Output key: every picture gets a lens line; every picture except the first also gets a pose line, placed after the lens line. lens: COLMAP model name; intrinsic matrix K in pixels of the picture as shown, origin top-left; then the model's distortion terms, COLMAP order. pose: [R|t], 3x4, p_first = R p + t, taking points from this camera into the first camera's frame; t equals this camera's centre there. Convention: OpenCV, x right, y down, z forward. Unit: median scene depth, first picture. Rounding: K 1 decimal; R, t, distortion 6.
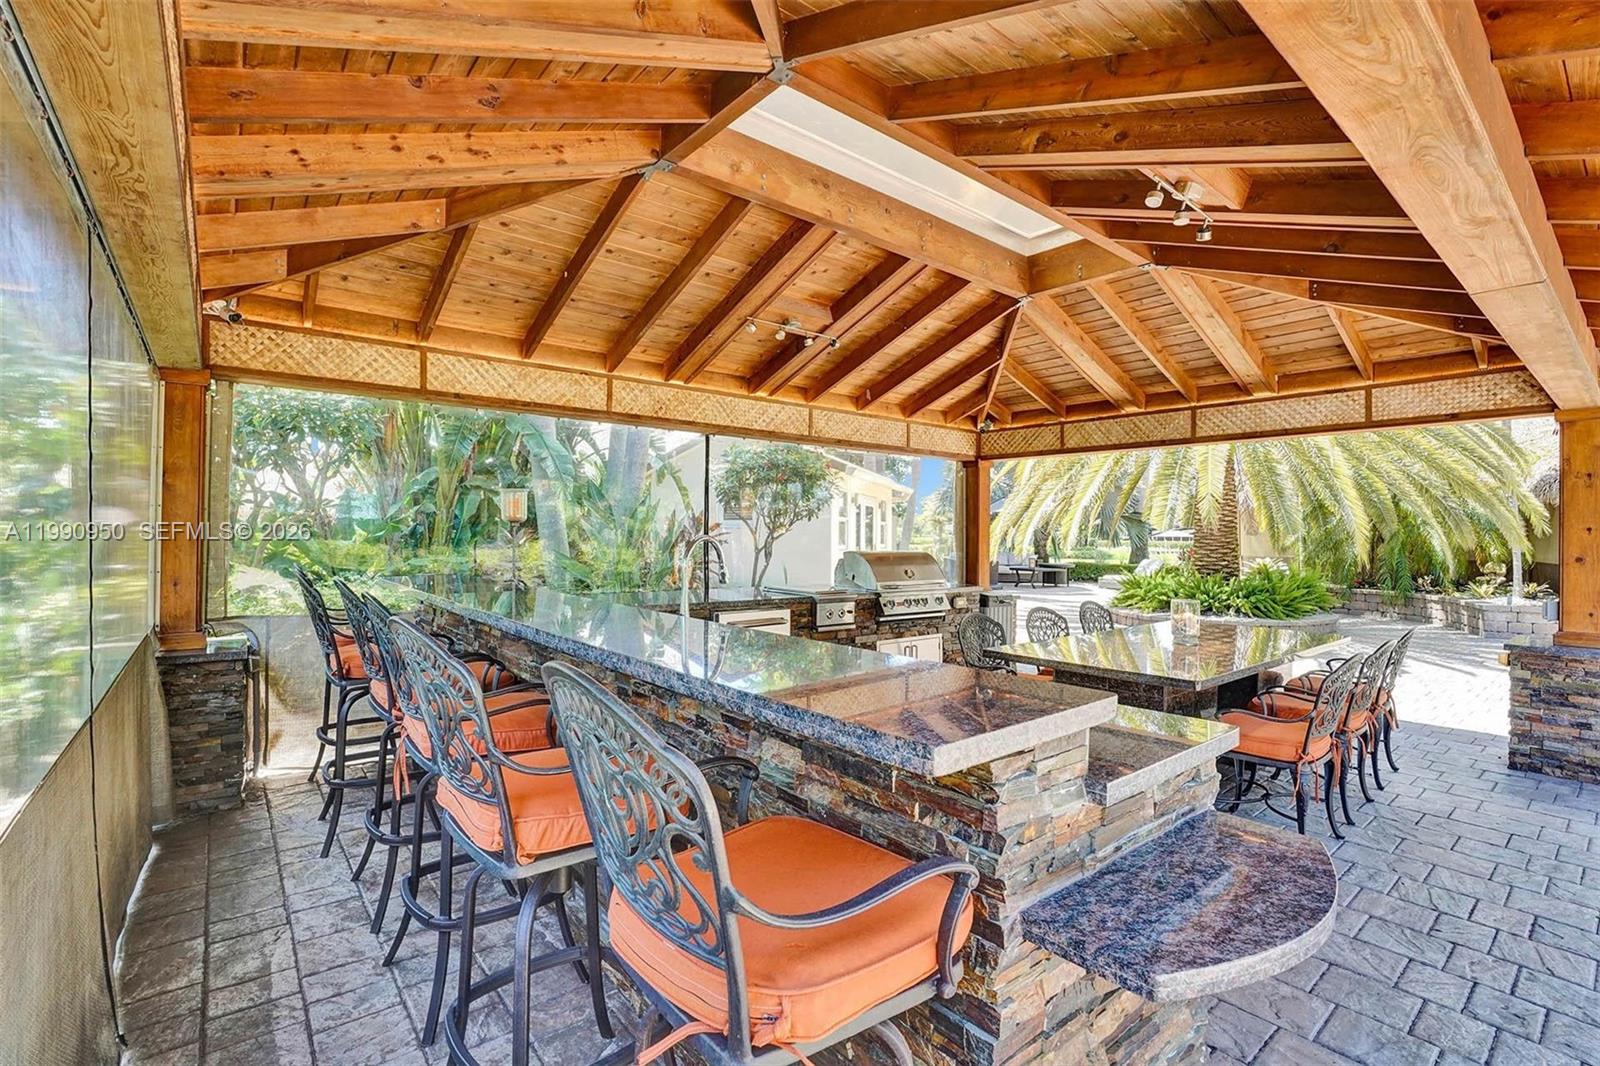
lens RADIAL K [[761.7, 0, 798.1], [0, 761.7, 545.6], [0, 0, 1]] dist [-0.063645, 0.029396]
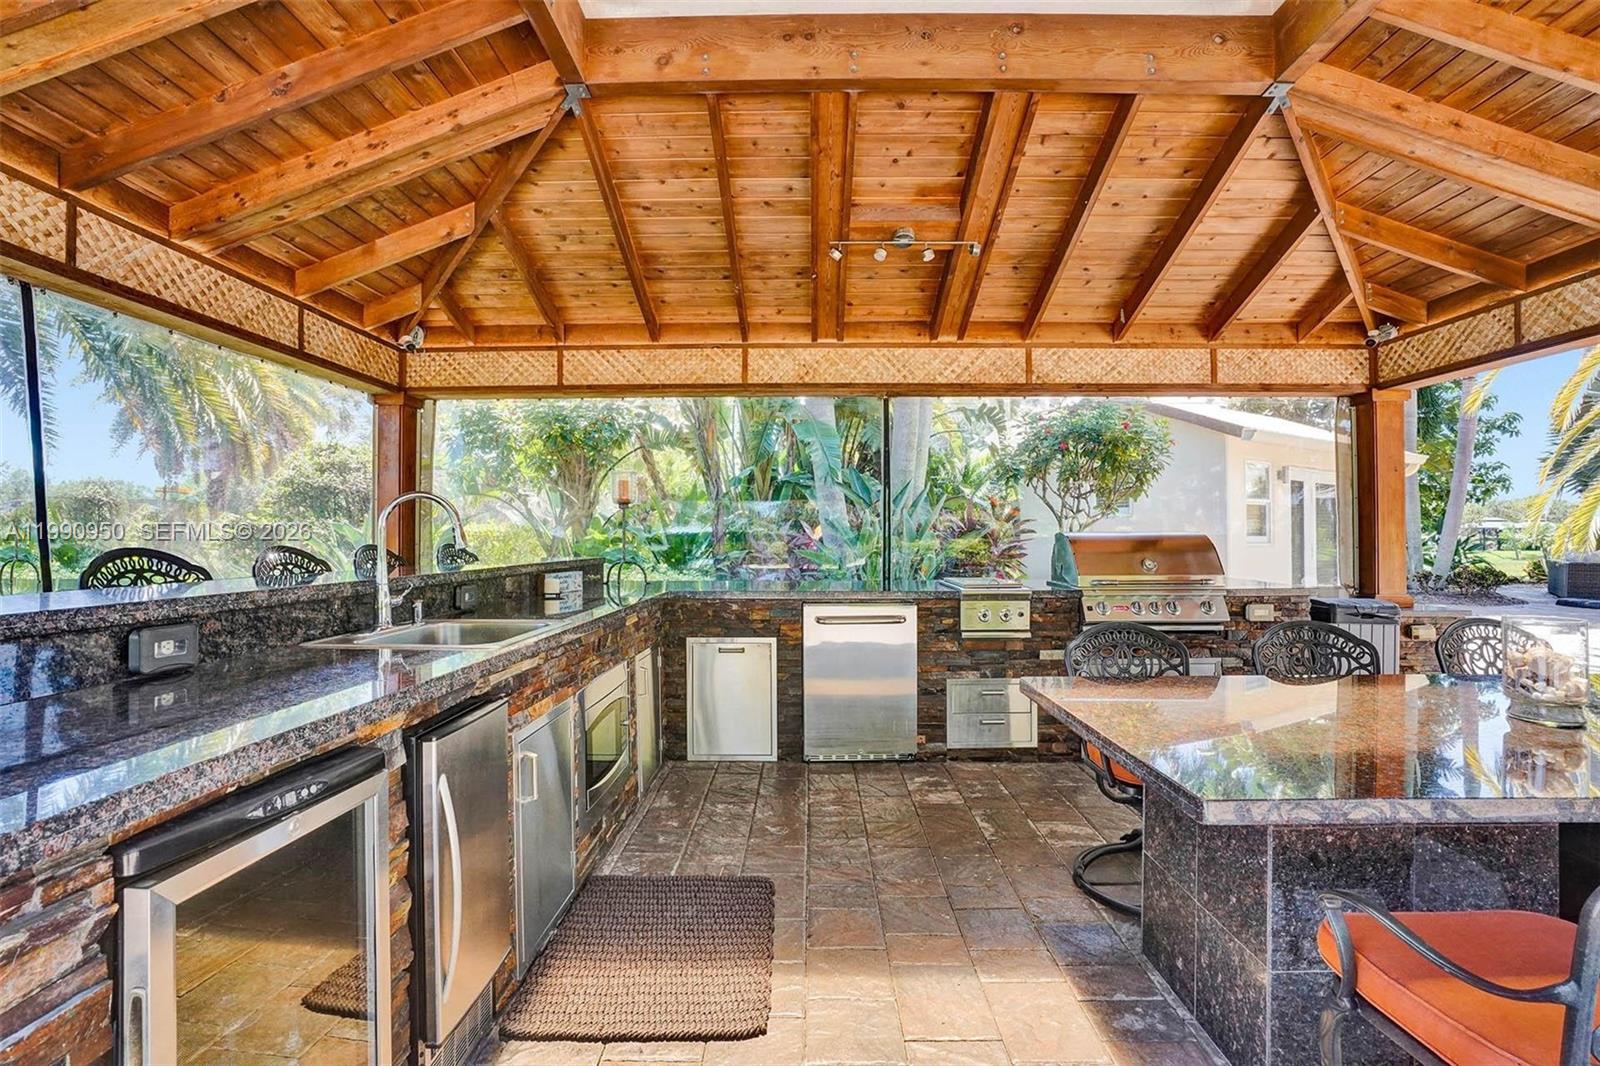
lens RADIAL K [[739.8, 0, 800.0], [0, 739.8, 533.0], [0, 0, 1]] dist [-0.067186, 0.026491]
pose [[0.765020, -0.019944, -0.643698, 0.355525], [0.004501, 0.999662, -0.025624, 0.026802], [0.643991, 0.016705, 0.764850, 0.336920]]
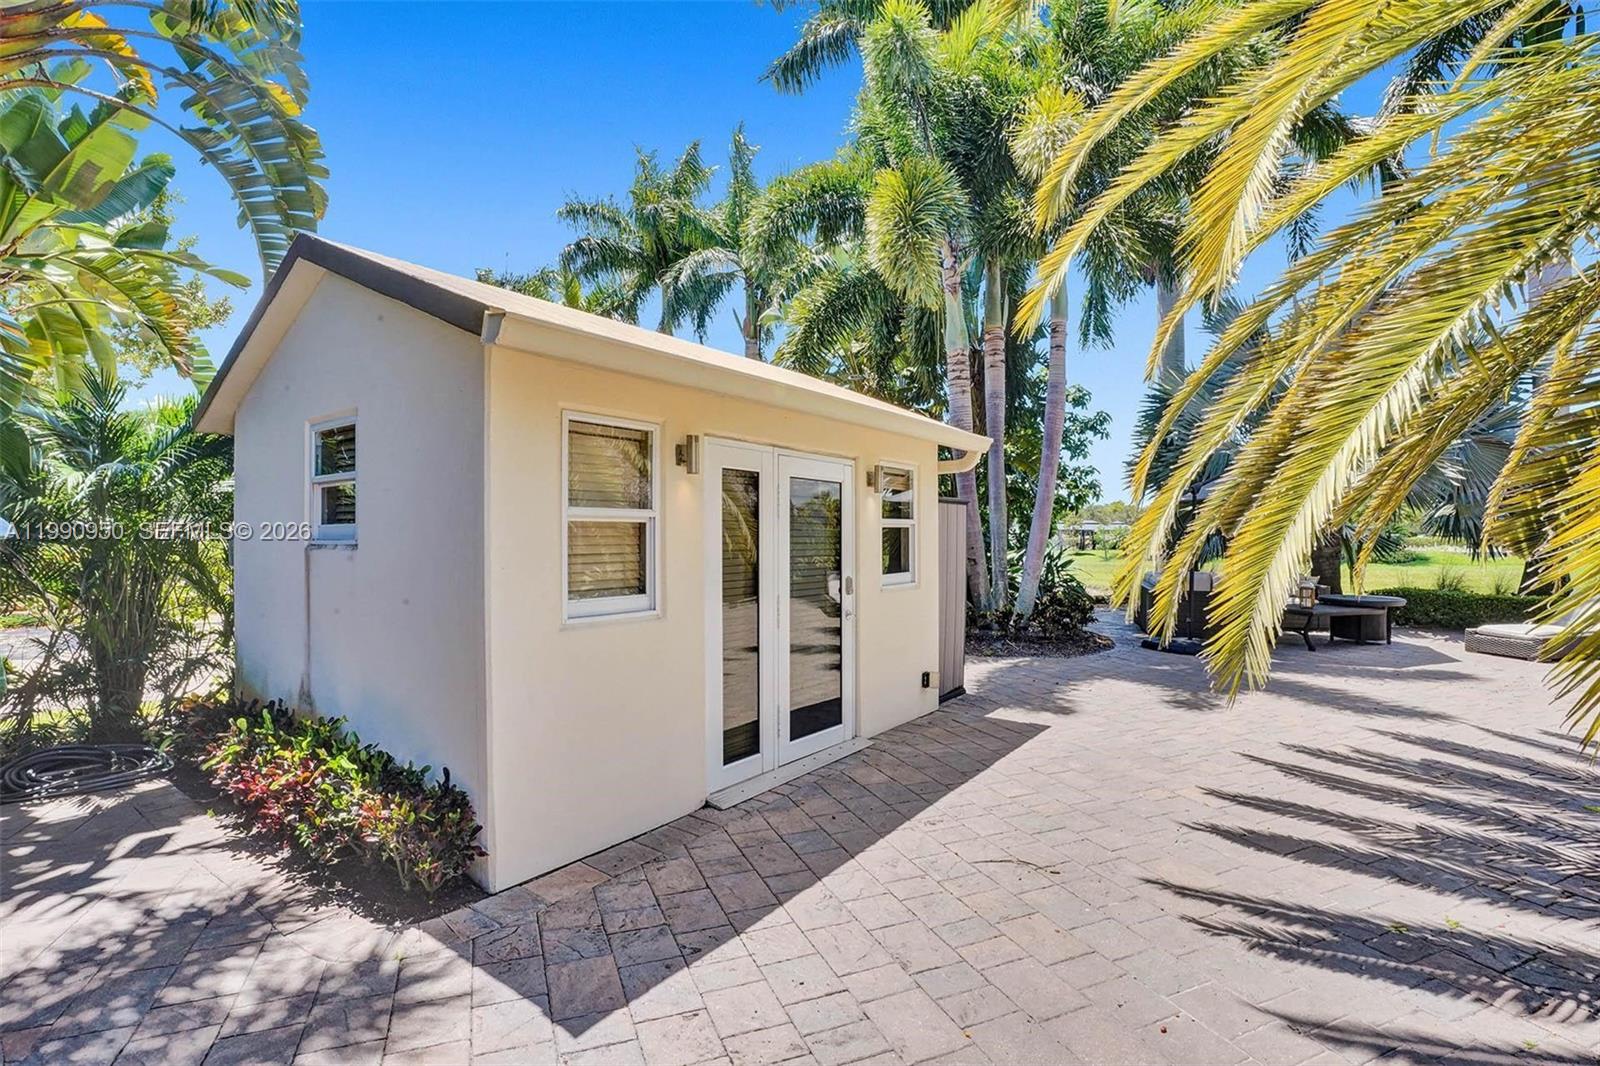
lens RADIAL K [[774.9, 0, 810.9], [0, 774.9, 539.9], [0, 0, 1]] dist [-0.064575, 0.029386]
pose [[0.962002, -0.007731, -0.272934, 0.466232], [0.006022, 0.999957, -0.007099, -0.045778], [0.272977, 0.005185, 0.962006, 1.486920]]
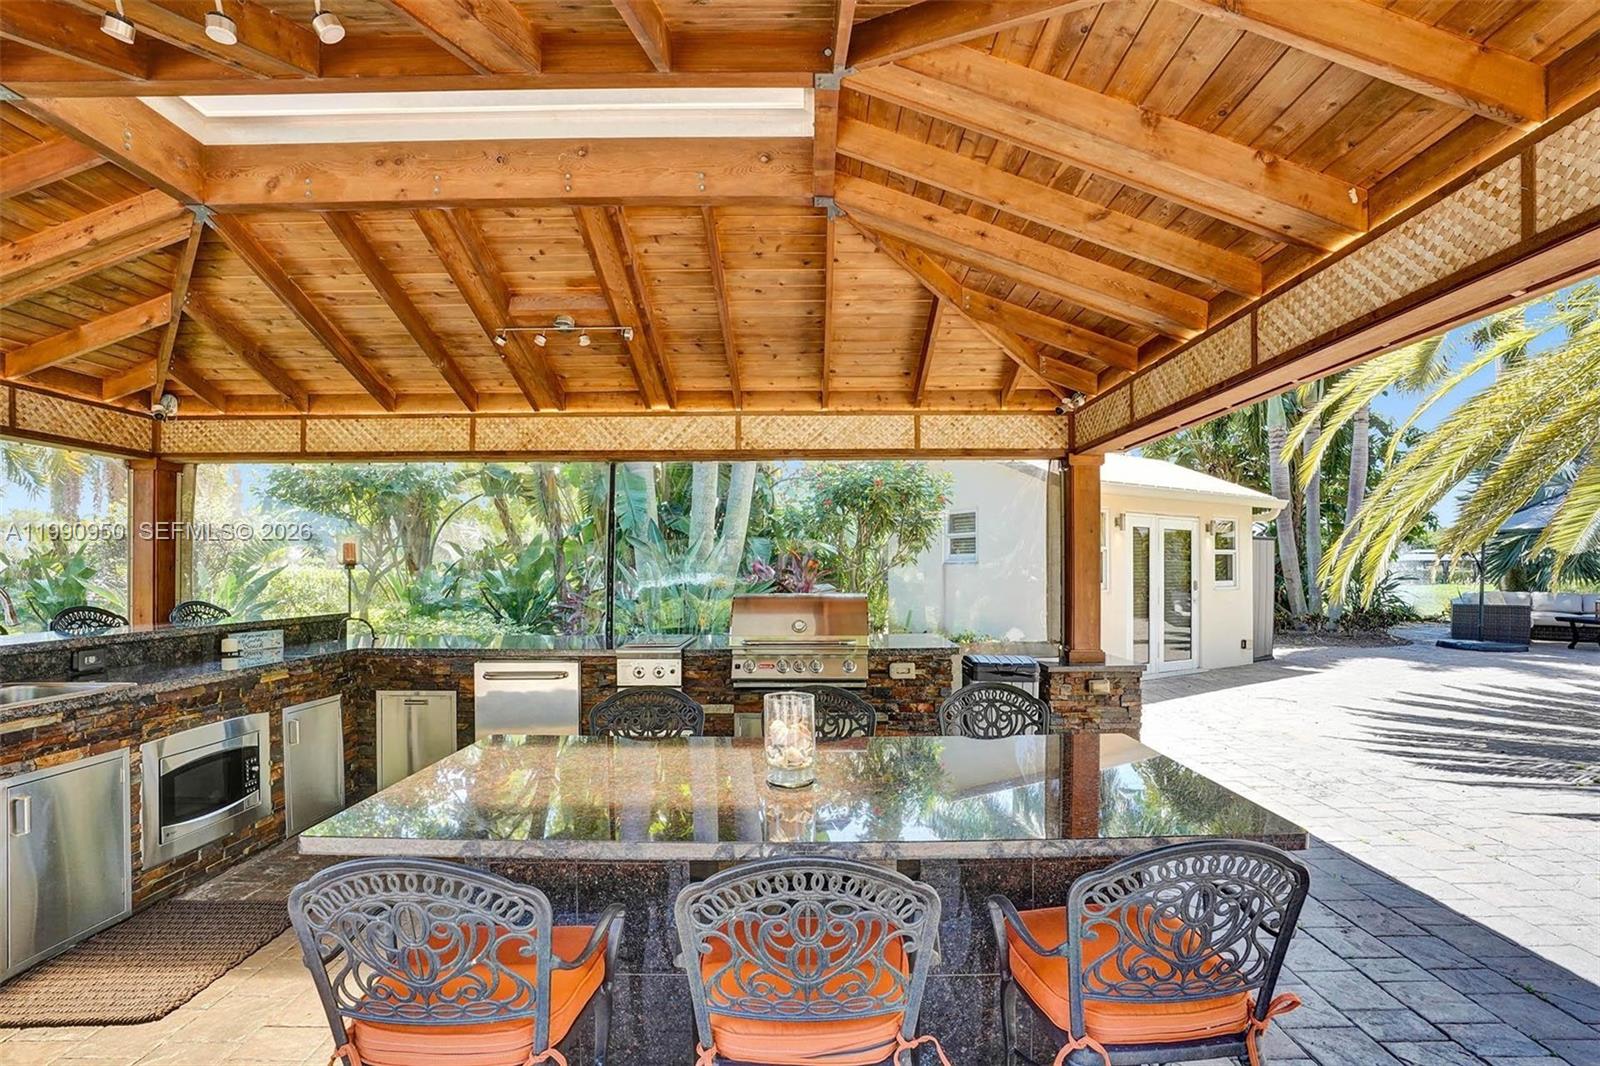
lens RADIAL K [[775.4, 0, 817.0], [0, 775.4, 570.5], [0, 0, 1]] dist [-0.064533, 0.022677]
pose [[0.779666, -0.013681, -0.626046, 0.679316], [0.004671, 0.999861, -0.016034, -0.003135], [0.626178, 0.009577, 0.779621, 0.476395]]
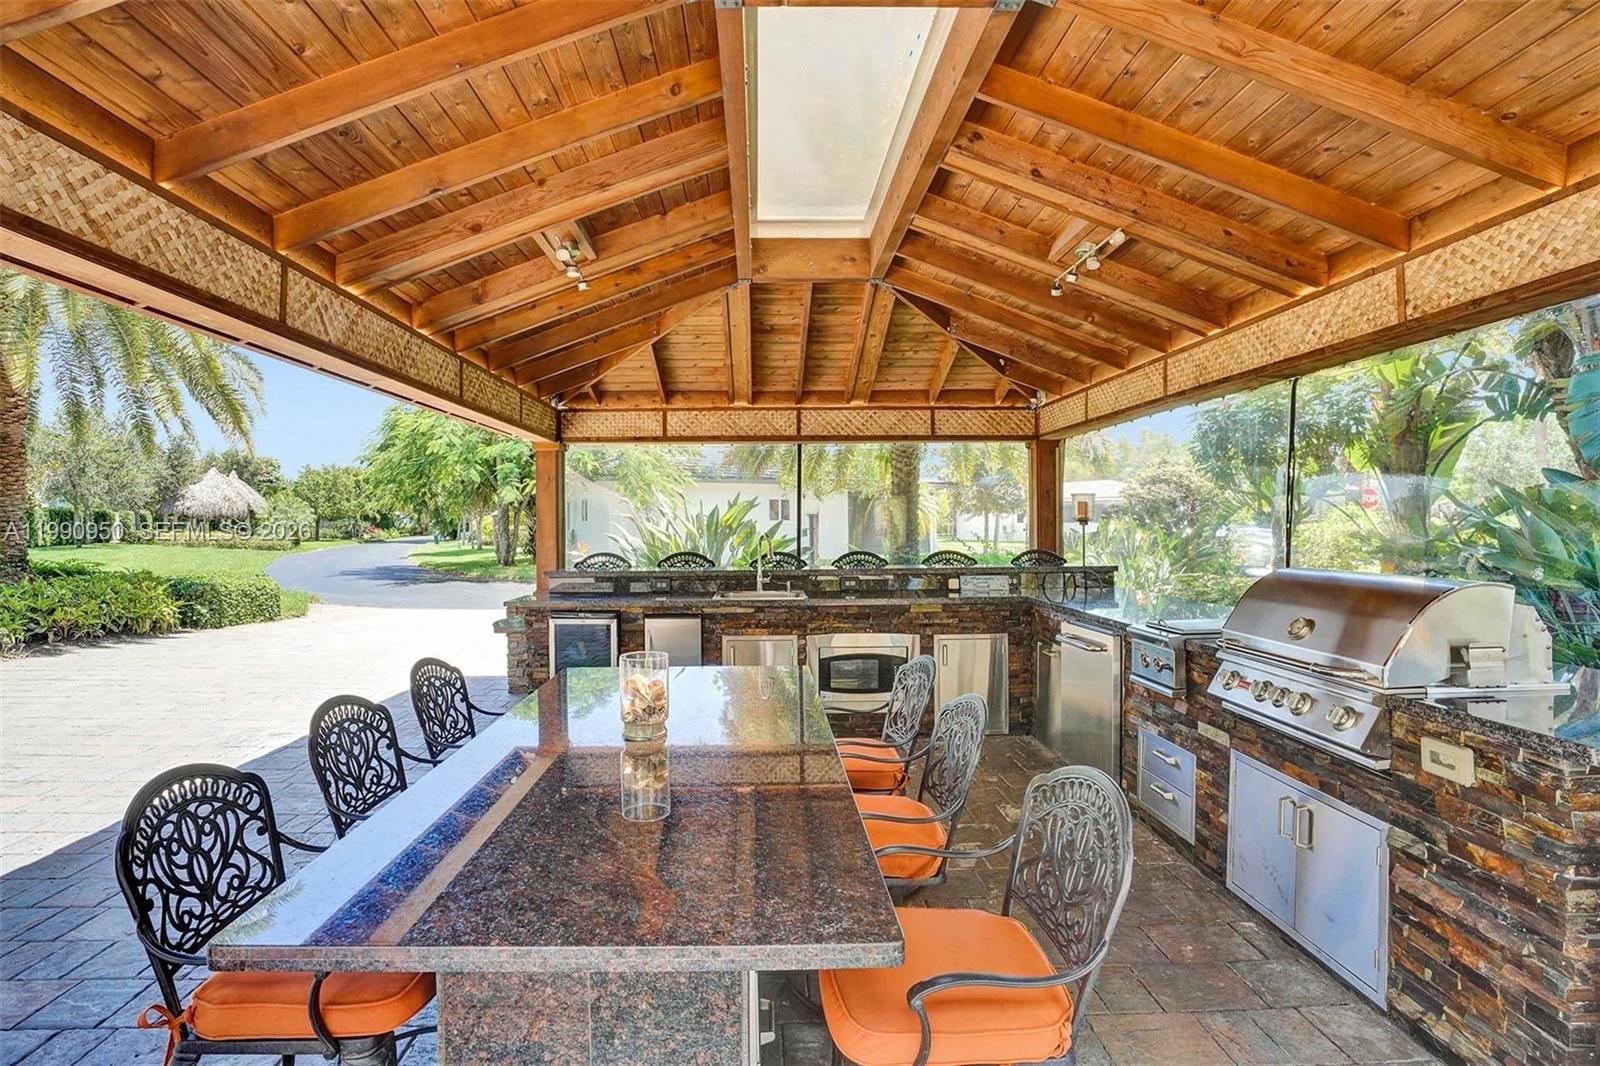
lens RADIAL K [[786.3, 0, 769.5], [0, 786.3, 514.7], [0, 0, 1]] dist [-0.069581, 0.028964]
pose [[-0.618265, -0.018272, -0.785757, 0.714675], [-0.011017, 0.999833, -0.014581, -0.016486], [0.785893, -0.000358, -0.618363, 1.127712]]
